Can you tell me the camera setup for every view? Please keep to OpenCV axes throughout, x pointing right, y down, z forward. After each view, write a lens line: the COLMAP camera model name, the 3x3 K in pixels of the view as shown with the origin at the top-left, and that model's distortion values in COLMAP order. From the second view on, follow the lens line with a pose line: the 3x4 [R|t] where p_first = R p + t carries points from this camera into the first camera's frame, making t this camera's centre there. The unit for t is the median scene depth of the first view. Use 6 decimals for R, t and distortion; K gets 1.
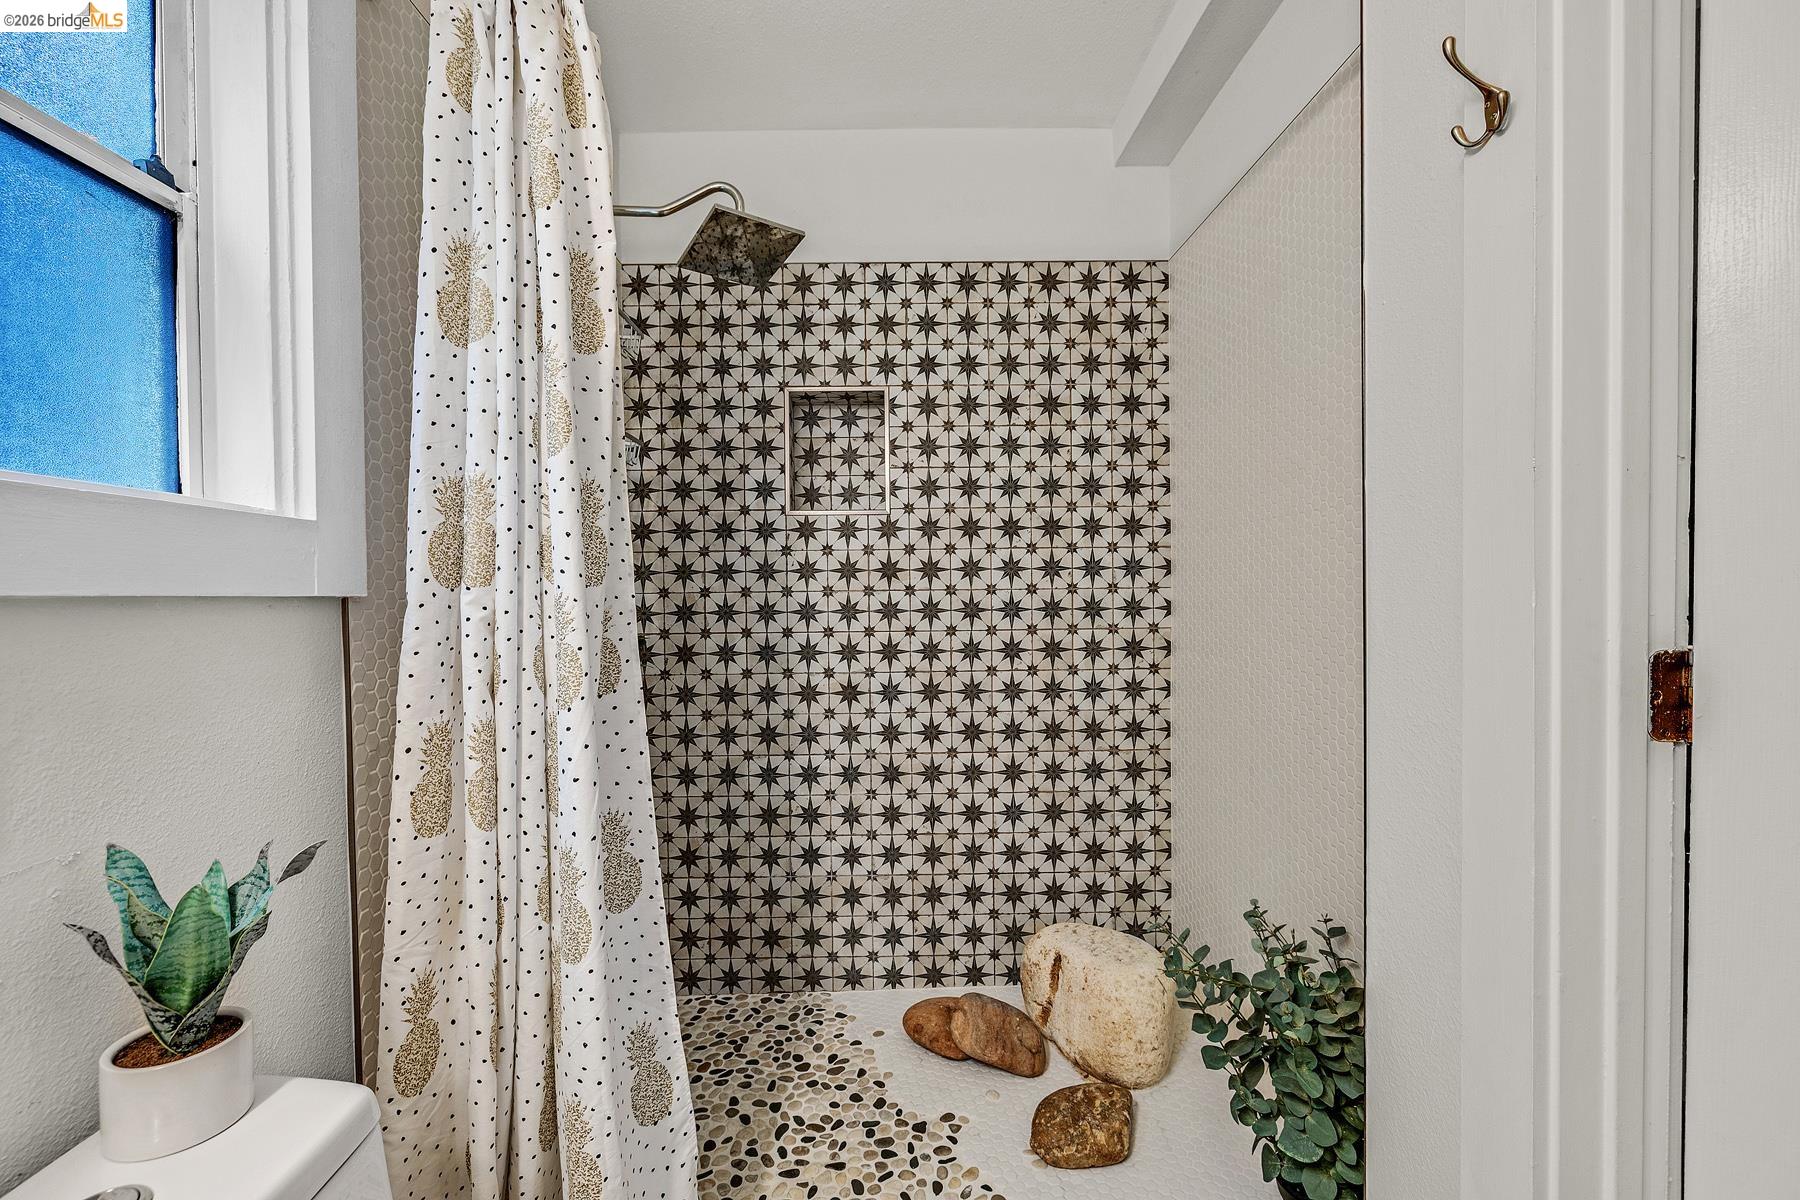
lens RADIAL K [[753.9, 0, 896.1], [0, 753.9, 600.1], [0, 0, 1]] dist [-0.003953, 0.001215]
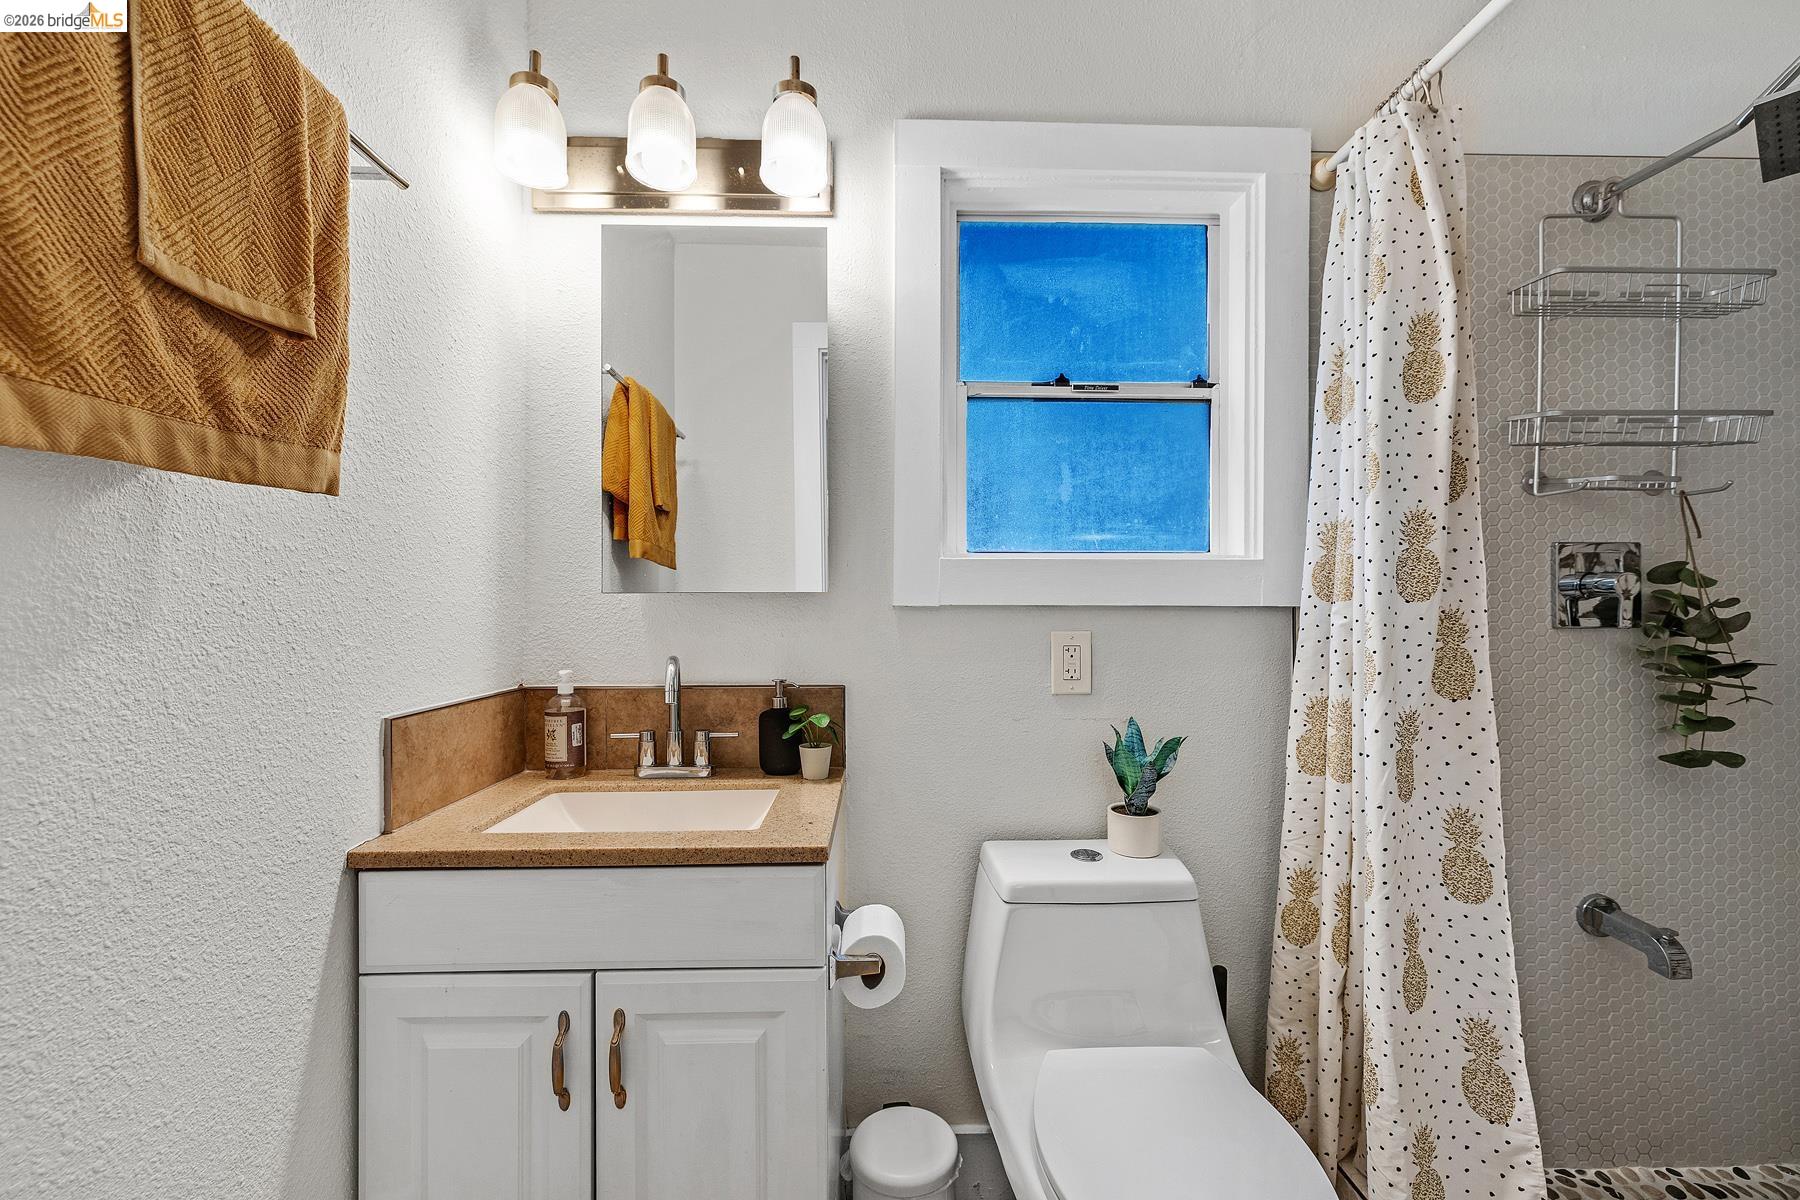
lens RADIAL K [[753.9, 0, 899.8], [0, 753.9, 601.7], [0, 0, 1]] dist [-0.003953, 0.001215]
pose [[0.010265, 0.011629, -0.999880, 0.803647], [-0.011889, 0.999863, 0.011506, -0.023140], [0.999877, 0.011769, 0.010401, 0.195675]]
